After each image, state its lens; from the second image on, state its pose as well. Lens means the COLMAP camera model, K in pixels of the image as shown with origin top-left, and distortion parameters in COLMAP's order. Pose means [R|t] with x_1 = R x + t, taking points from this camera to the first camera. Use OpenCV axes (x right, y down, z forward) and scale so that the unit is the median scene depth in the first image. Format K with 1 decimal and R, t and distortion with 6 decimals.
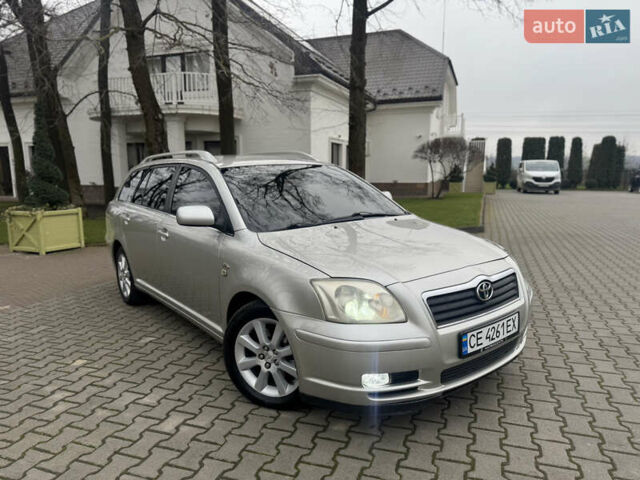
lens RADIAL K [[448.9, 0, 320.7], [0, 448.9, 241.0], [0, 0, 1]] dist [0.048230, -0.061449]
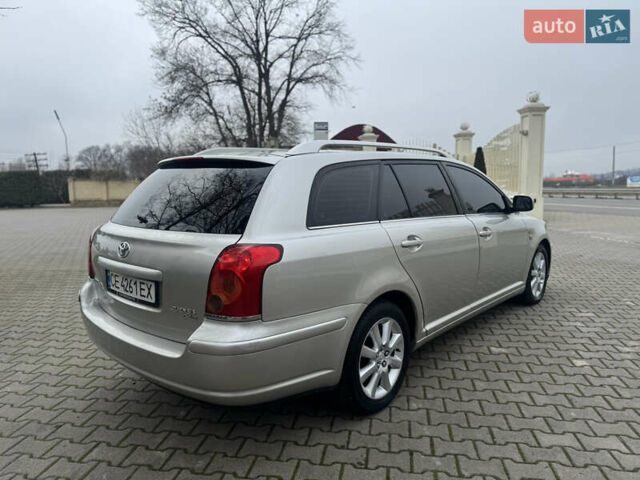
lens RADIAL K [[447.9, 0, 320.0], [0, 447.9, 240.0], [0, 0, 1]] dist [0.054736, -0.071628]
pose [[-0.177648, -0.106486, 0.978316, -1.116940], [0.165742, 0.976690, 0.136406, -0.174530], [-0.970036, 0.186381, -0.155858, 1.356689]]
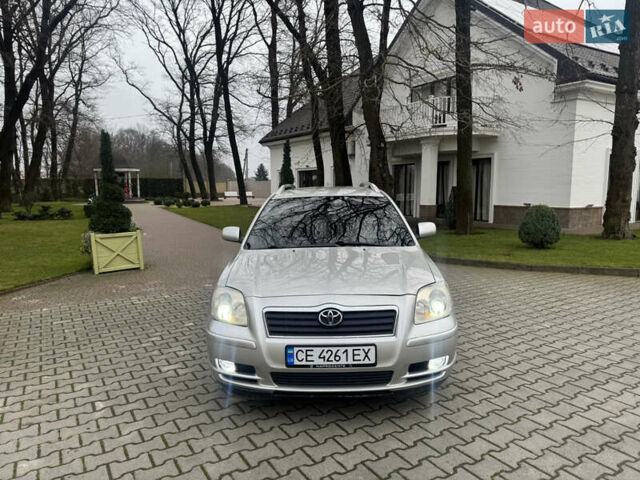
lens RADIAL K [[447.9, 0, 320.0], [0, 447.9, 240.0], [0, 0, 1]] dist [0.054736, -0.071628]
pose [[0.780756, 0.072895, -0.620569, 0.613196], [-0.093116, 0.995655, -0.000197, -0.048577], [0.617858, 0.057939, 0.784152, 0.047986]]
